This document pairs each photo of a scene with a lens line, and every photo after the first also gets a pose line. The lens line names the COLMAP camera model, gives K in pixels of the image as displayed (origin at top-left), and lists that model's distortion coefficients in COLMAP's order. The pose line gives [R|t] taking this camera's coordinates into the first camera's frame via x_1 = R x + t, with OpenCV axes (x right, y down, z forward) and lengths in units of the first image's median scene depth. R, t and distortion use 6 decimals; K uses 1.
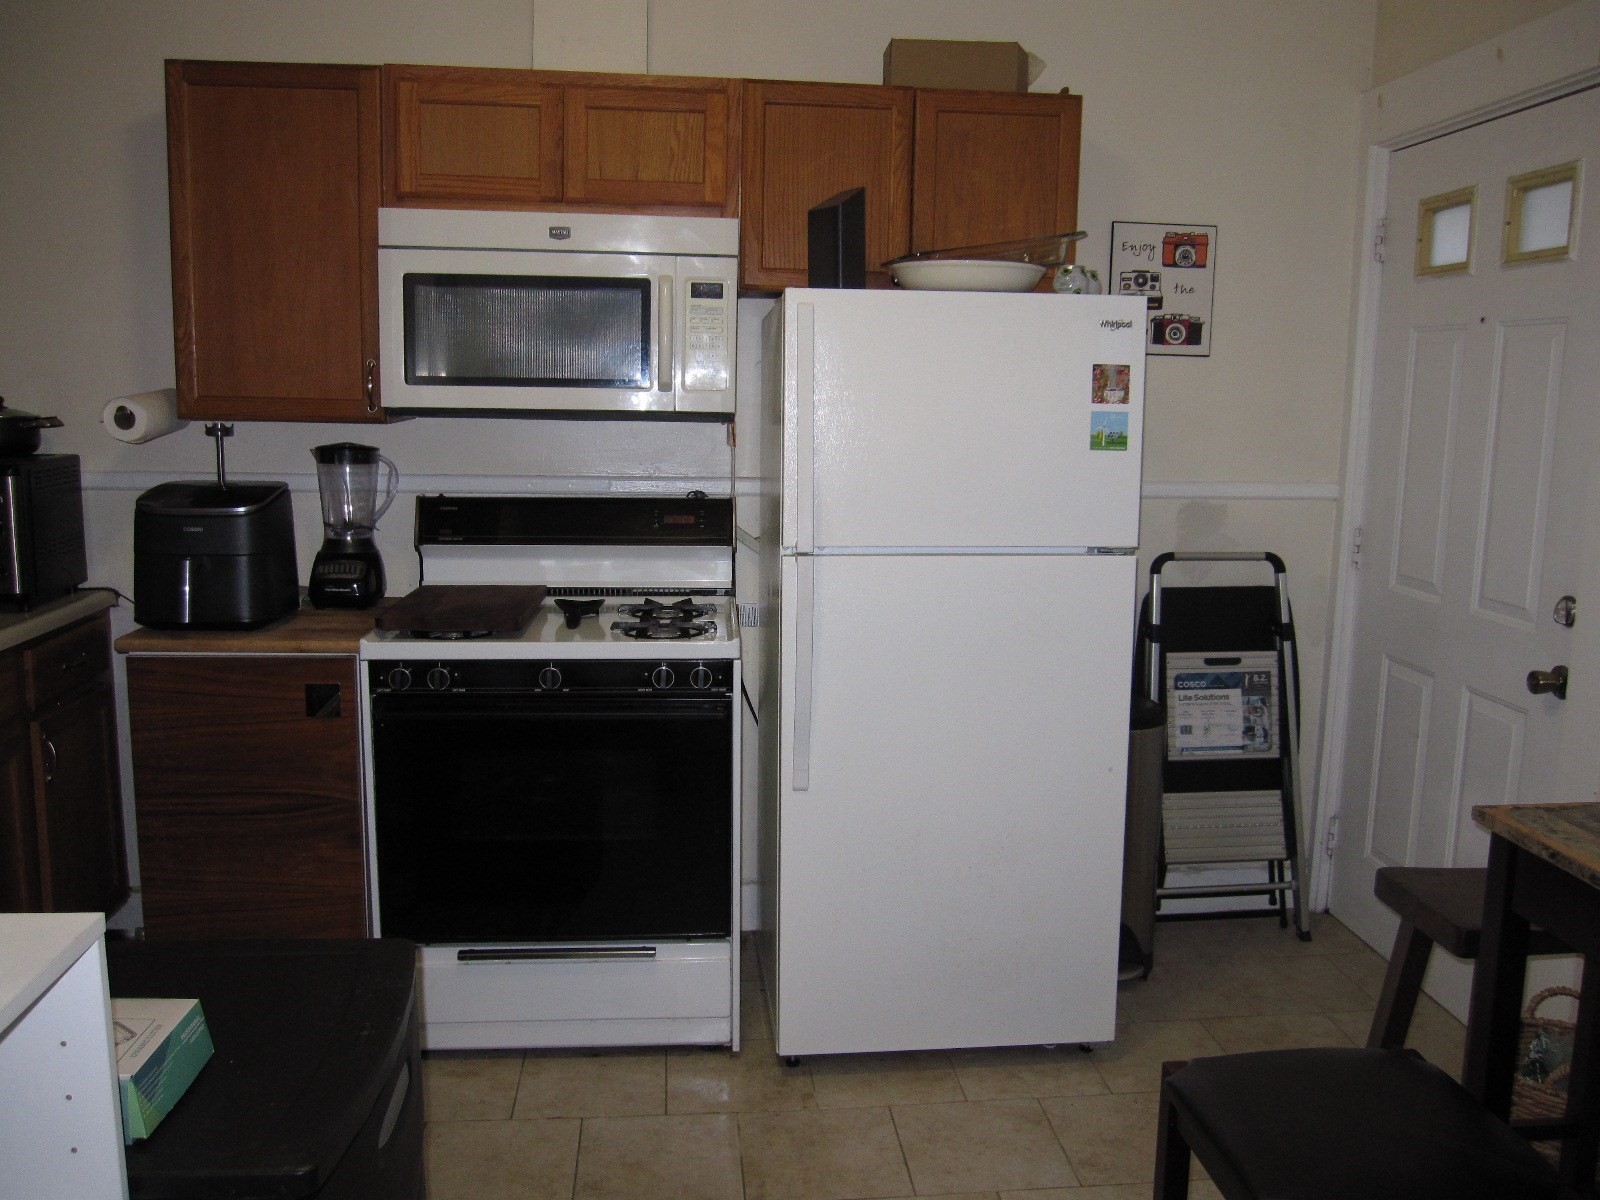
lens RADIAL K [[1335.3, 0, 800.0], [0, 1335.3, 600.0], [0, 0, 1]] dist [-0.006227, -0.006443]
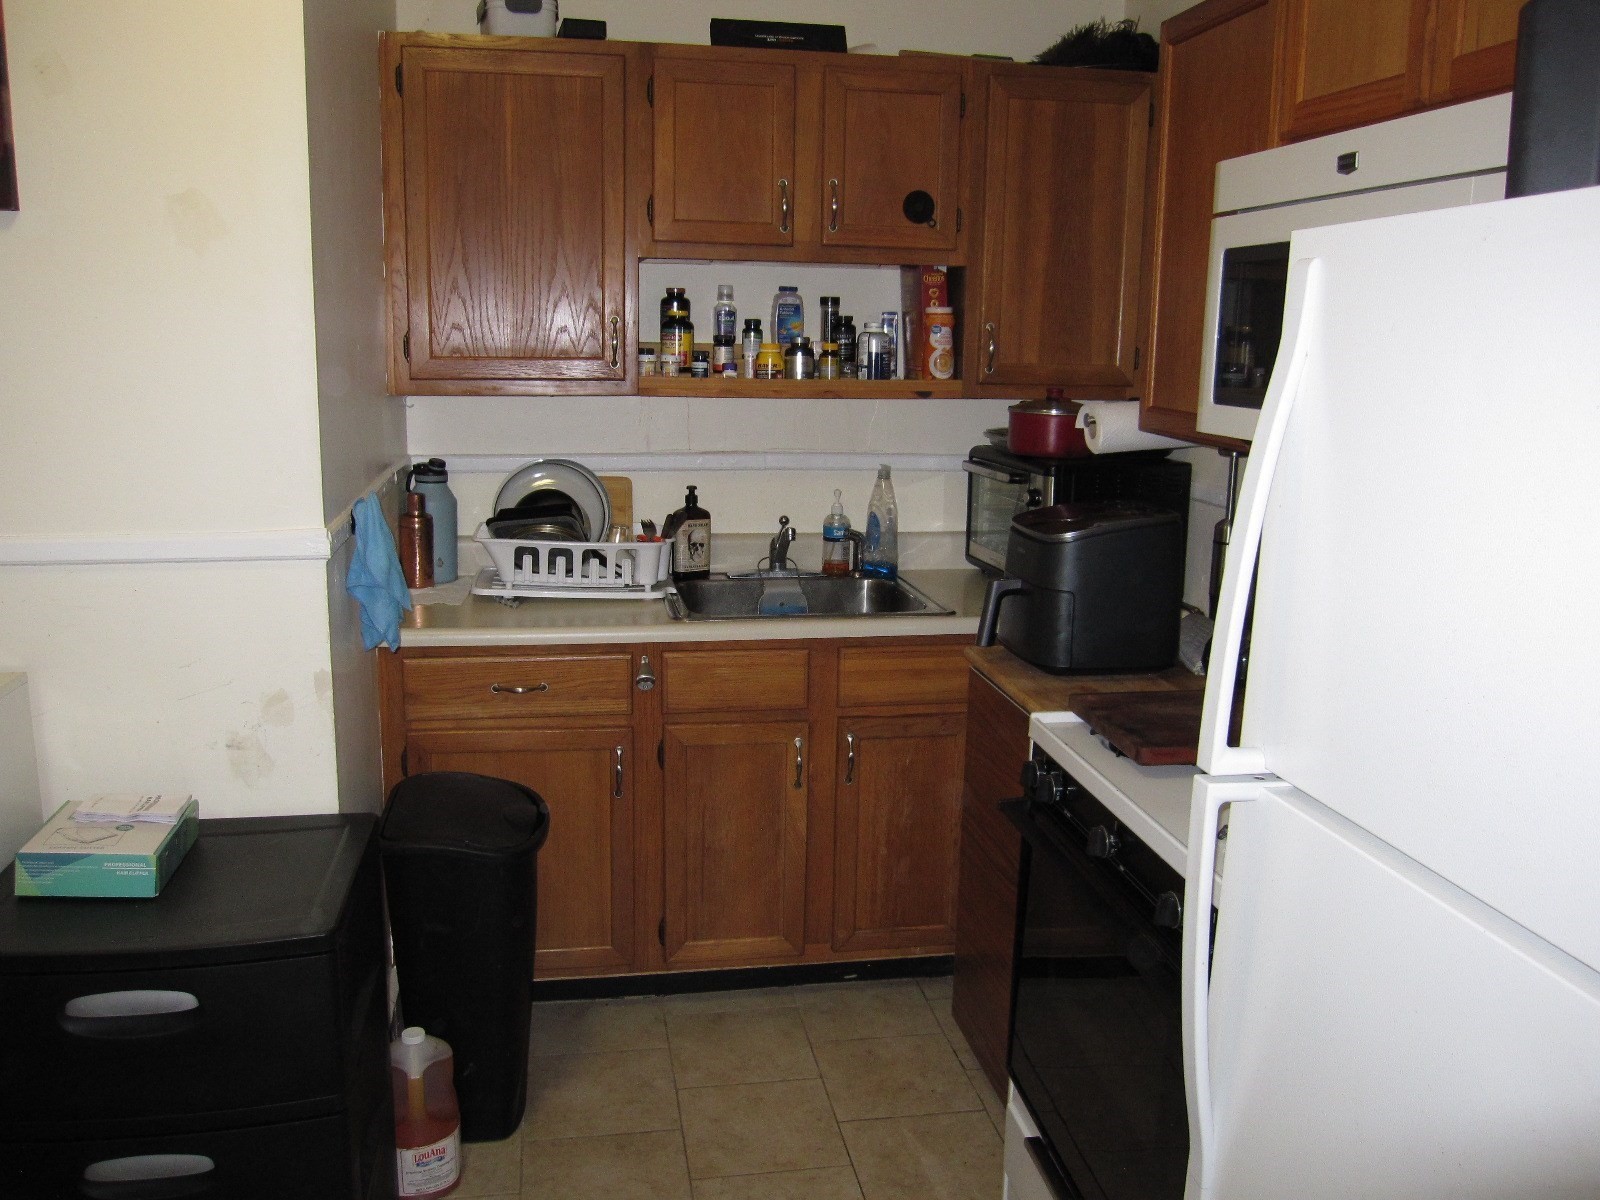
lens RADIAL K [[1335.3, 0, 800.0], [0, 1335.3, 600.0], [0, 0, 1]] dist [-0.006227, -0.006443]
pose [[0.087091, 0.186912, -0.978509, 0.424271], [-0.182388, 0.968630, 0.168792, -0.140667], [0.979362, 0.163768, 0.118450, 0.720093]]
